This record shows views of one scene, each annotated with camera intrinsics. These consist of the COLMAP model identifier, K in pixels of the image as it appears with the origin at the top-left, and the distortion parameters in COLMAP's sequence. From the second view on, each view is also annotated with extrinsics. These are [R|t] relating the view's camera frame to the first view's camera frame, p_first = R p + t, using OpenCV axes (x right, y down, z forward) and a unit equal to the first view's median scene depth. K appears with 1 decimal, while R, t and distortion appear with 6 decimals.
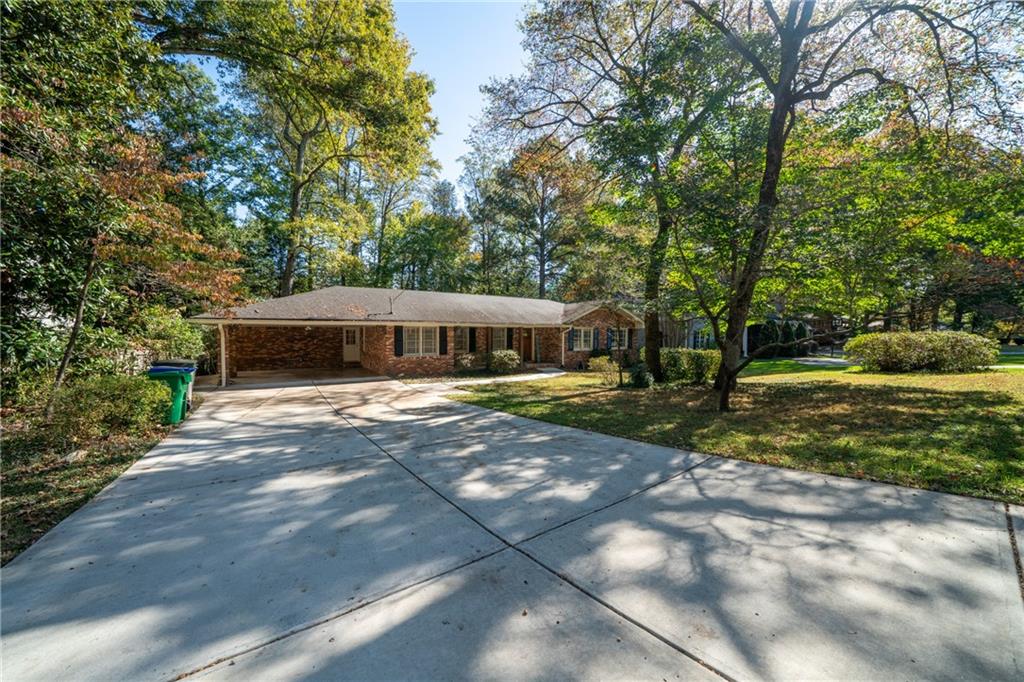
lens RADIAL K [[348.5, 0, 495.8], [0, 348.5, 344.6], [0, 0, 1]] dist [-0.026111, 0.000006]
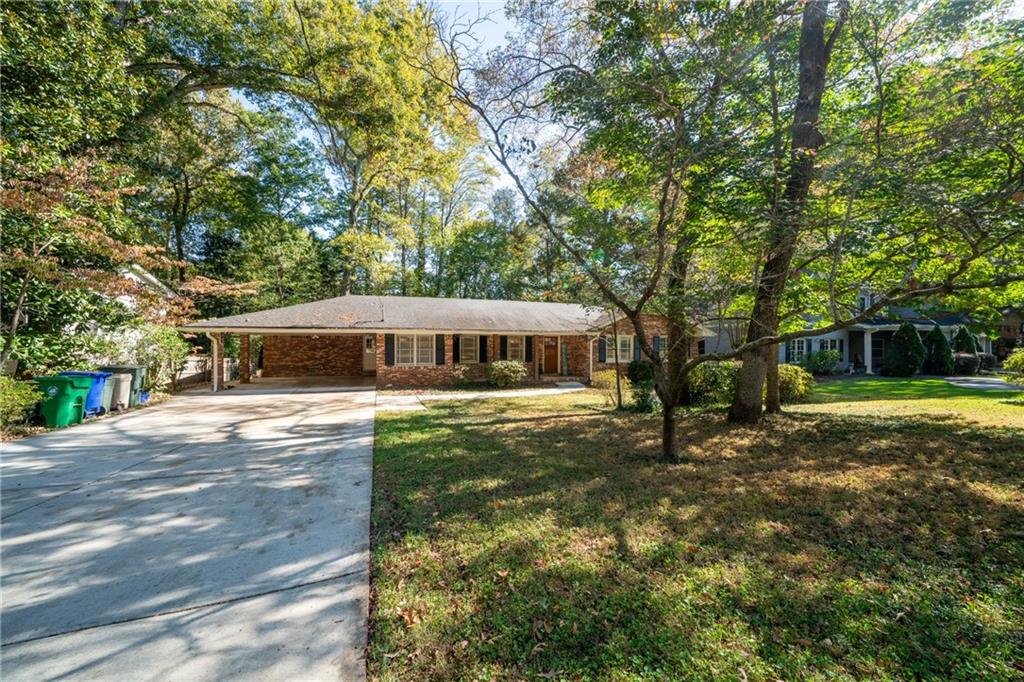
lens RADIAL K [[351.4, 0, 499.5], [0, 351.4, 343.7], [0, 0, 1]] dist [-0.017200, 0.000137]
pose [[0.966193, 0.001441, -0.257816, 0.260418], [-0.009563, 0.999497, -0.030253, -0.000236], [0.257642, 0.031696, 0.965720, 0.144978]]
